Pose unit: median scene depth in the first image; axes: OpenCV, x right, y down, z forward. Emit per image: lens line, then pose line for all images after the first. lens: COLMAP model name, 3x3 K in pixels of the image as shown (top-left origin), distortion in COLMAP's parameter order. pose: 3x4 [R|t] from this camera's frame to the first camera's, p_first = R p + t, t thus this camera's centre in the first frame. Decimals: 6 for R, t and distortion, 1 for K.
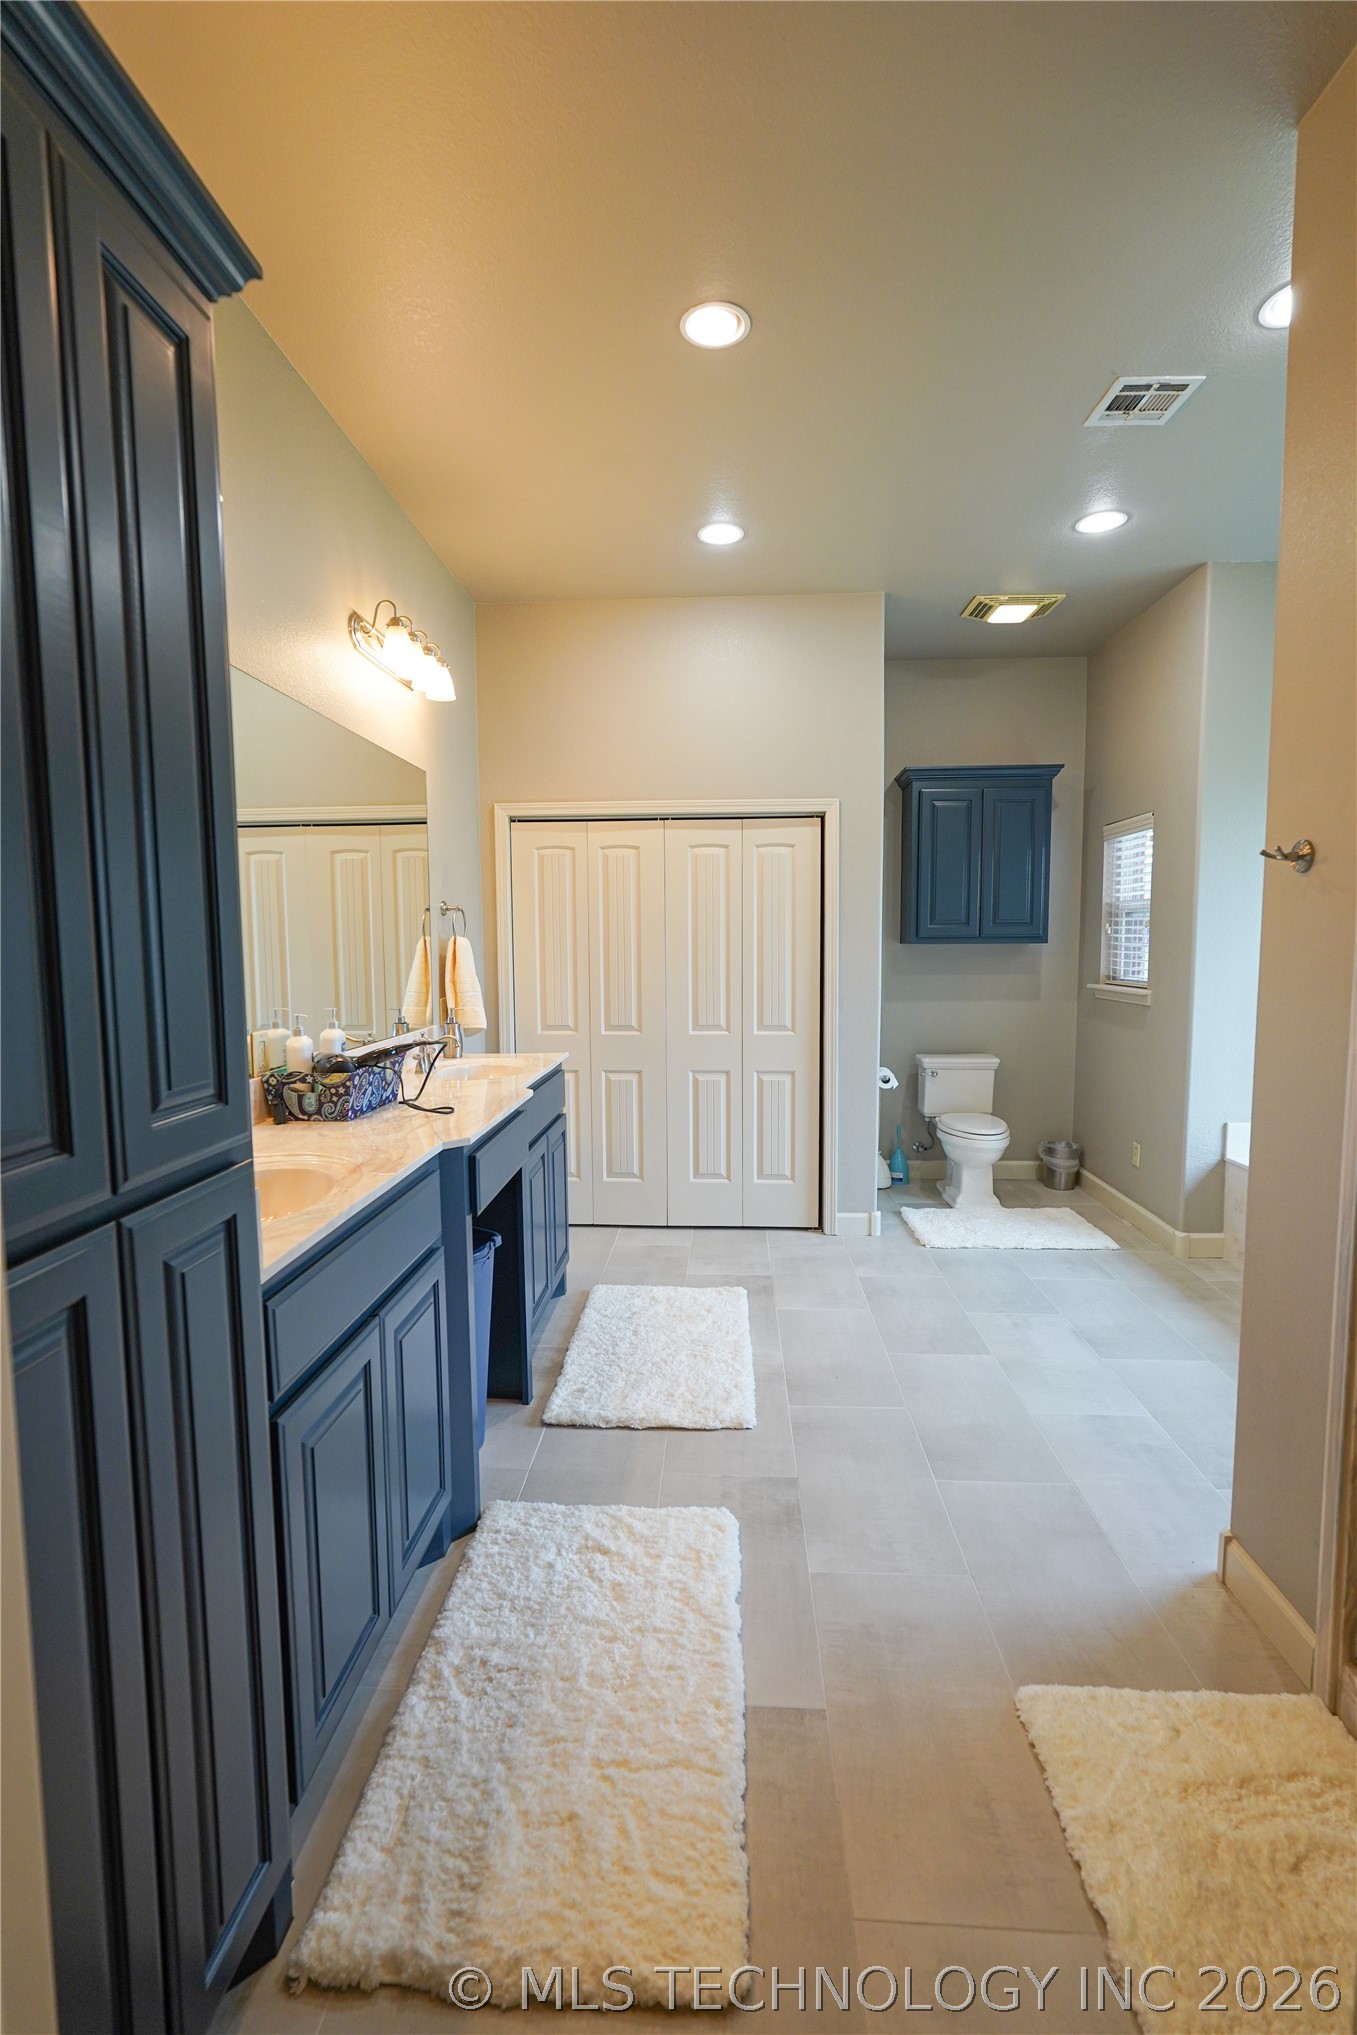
lens RADIAL K [[917.7, 0, 676.0], [0, 917.7, 1017.7], [0, 0, 1]] dist [-0.004112, 0.002989]
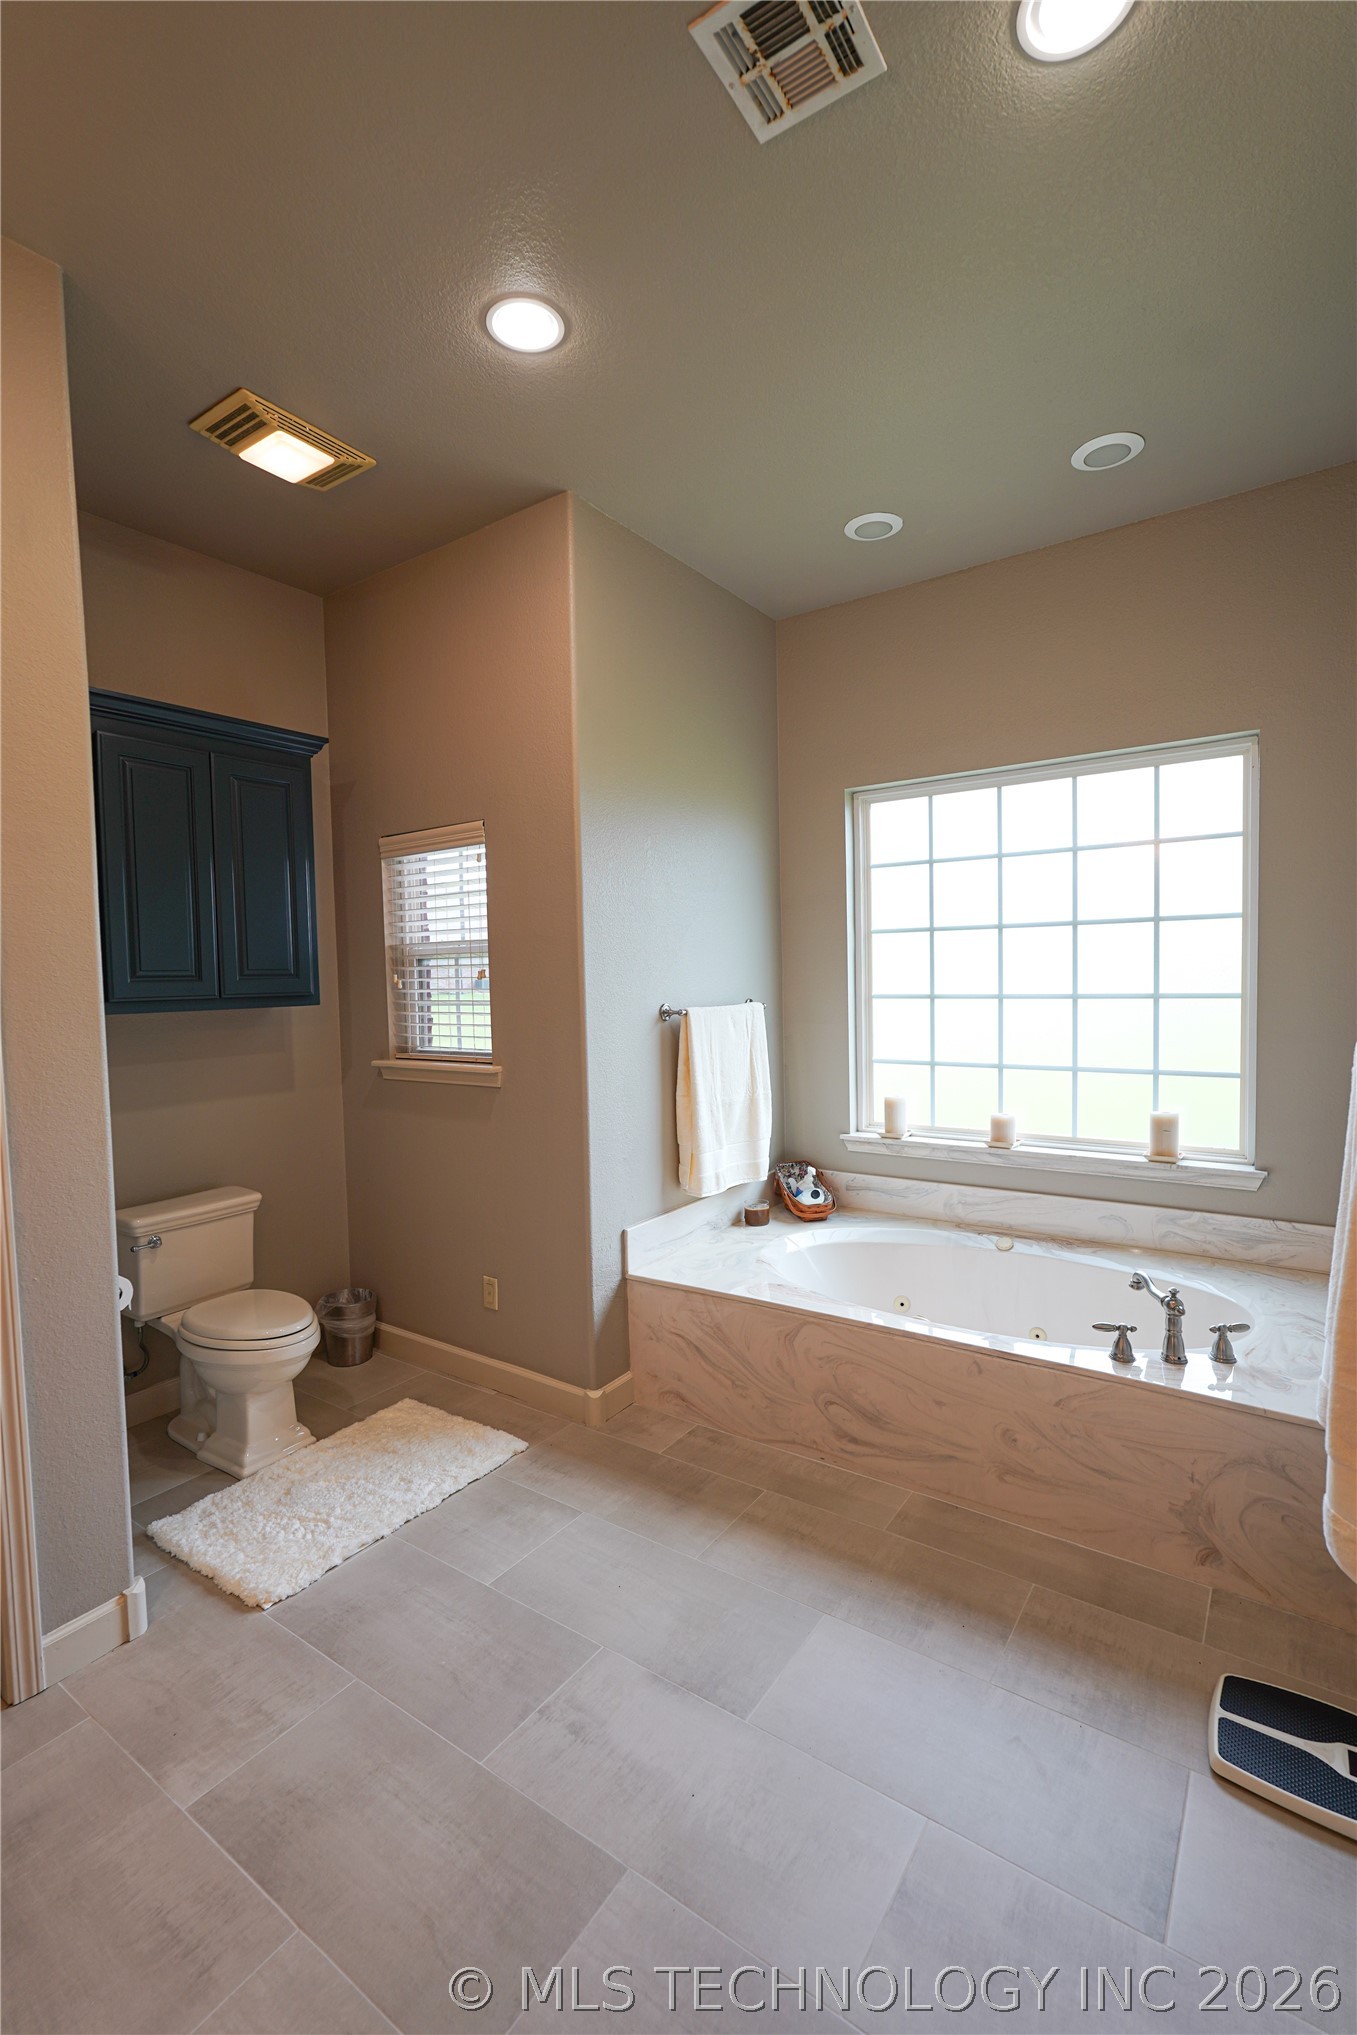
lens RADIAL K [[917.7, 0, 686.2], [0, 917.7, 1020.1], [0, 0, 1]] dist [-0.004112, 0.002989]
pose [[0.533681, -0.048976, 0.844266, -0.014043], [0.094929, 0.995481, -0.002259, -0.046065], [-0.840341, 0.081351, 0.535919, 0.445198]]
